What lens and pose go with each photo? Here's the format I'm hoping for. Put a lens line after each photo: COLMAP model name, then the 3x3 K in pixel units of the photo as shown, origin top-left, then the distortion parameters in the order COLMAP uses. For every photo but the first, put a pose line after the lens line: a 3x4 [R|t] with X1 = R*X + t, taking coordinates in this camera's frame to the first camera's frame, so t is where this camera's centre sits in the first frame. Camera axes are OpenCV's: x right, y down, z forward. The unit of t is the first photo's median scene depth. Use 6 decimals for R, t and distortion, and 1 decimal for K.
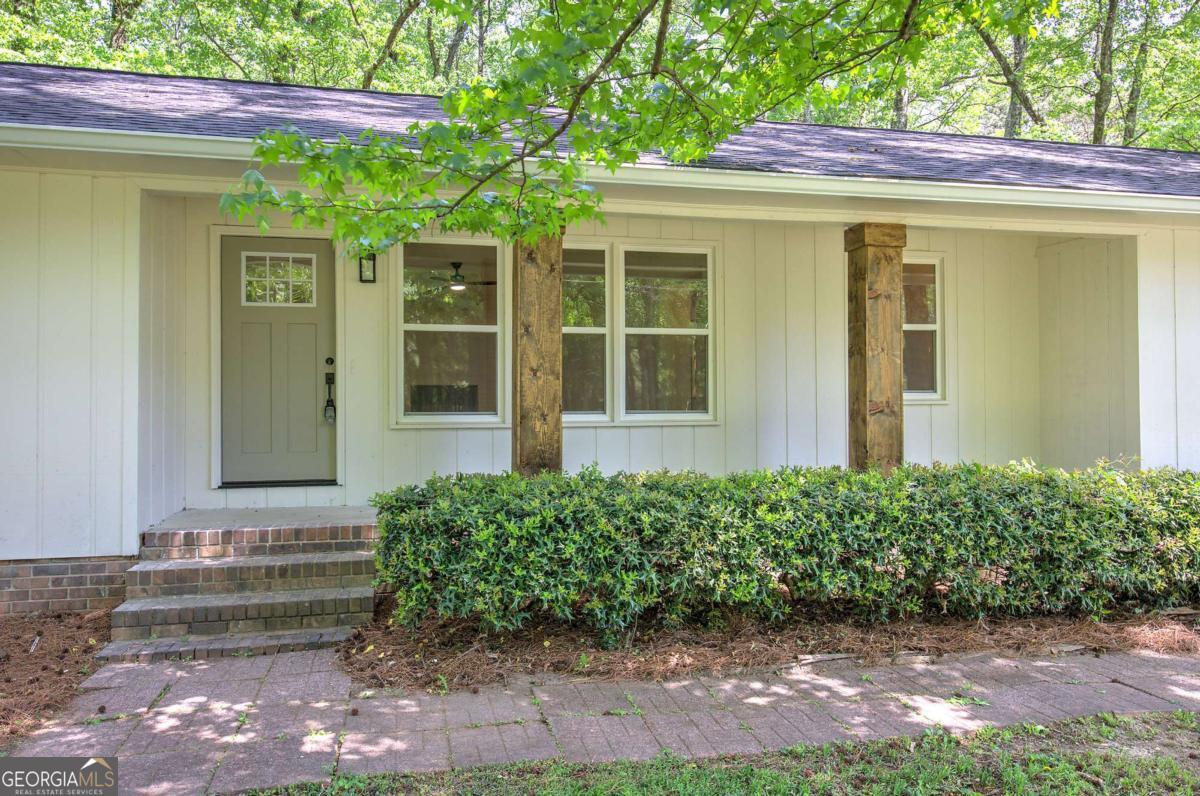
lens RADIAL K [[841.3, 0, 602.3], [0, 841.3, 398.3], [0, 0, 1]] dist [0.005565, -0.000730]
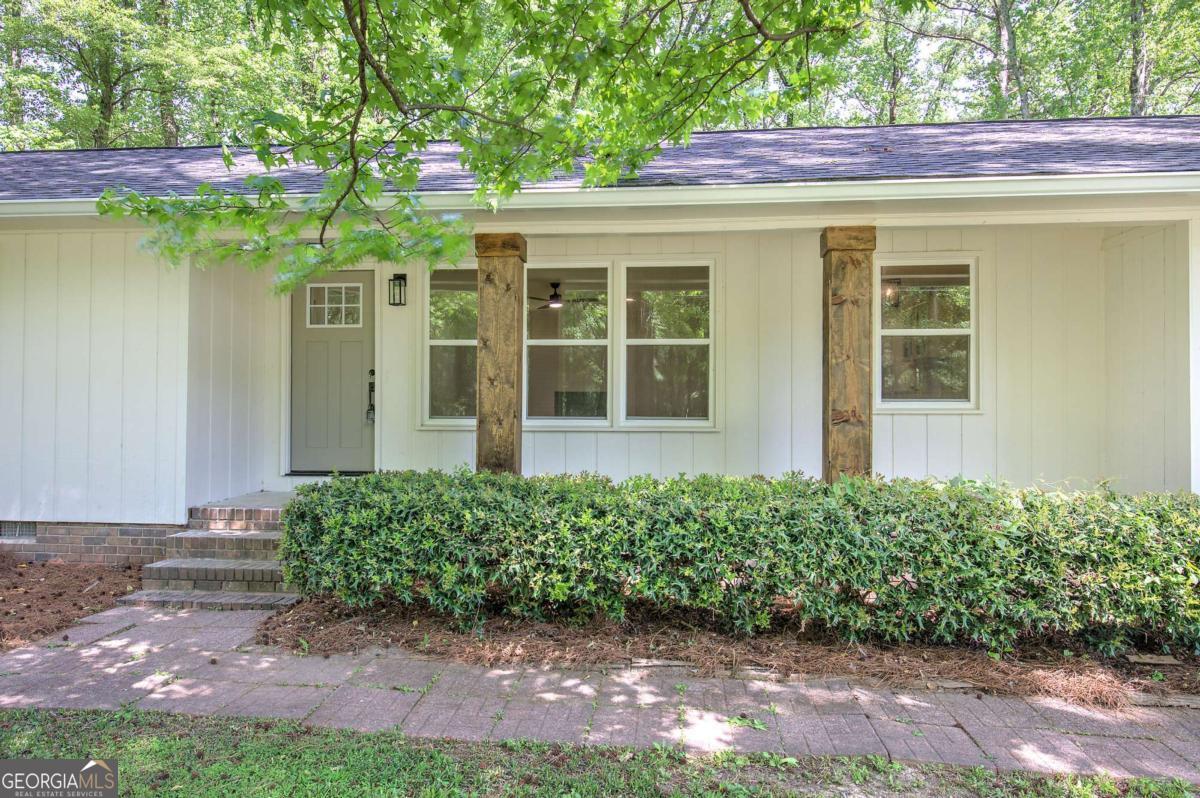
lens RADIAL K [[771.3, 0, 580.4], [0, 771.3, 399.6], [0, 0, 1]] dist [0.006158, 0.000482]
pose [[0.947487, 0.004962, -0.319755, 0.376110], [-0.006332, 0.999975, -0.003246, -0.004609], [0.319731, 0.005100, 0.947495, 0.070522]]
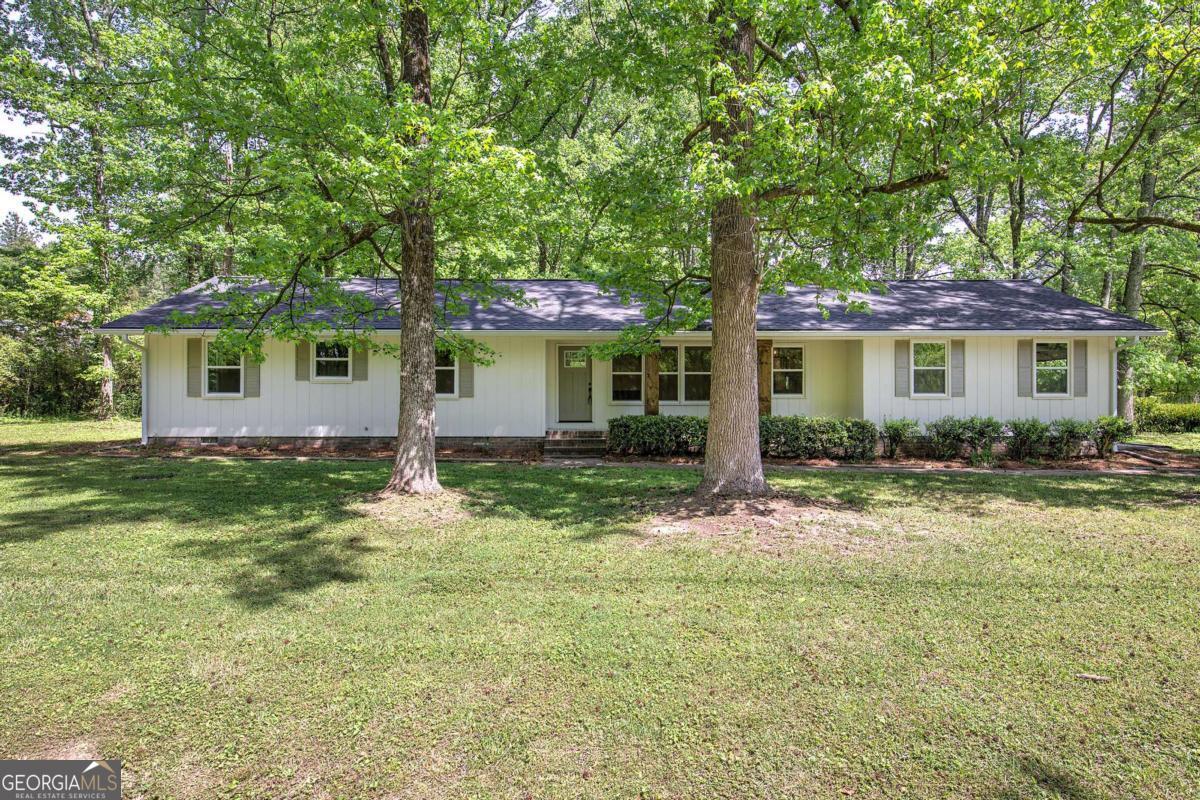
lens RADIAL K [[578.8, 0, 600.9], [0, 578.8, 414.4], [0, 0, 1]] dist [-0.002842, -0.000517]
pose [[0.973850, 0.009406, -0.226996, 0.268643], [-0.002886, 0.999574, 0.029039, 0.009296], [0.227173, -0.027624, 0.973463, -1.401428]]
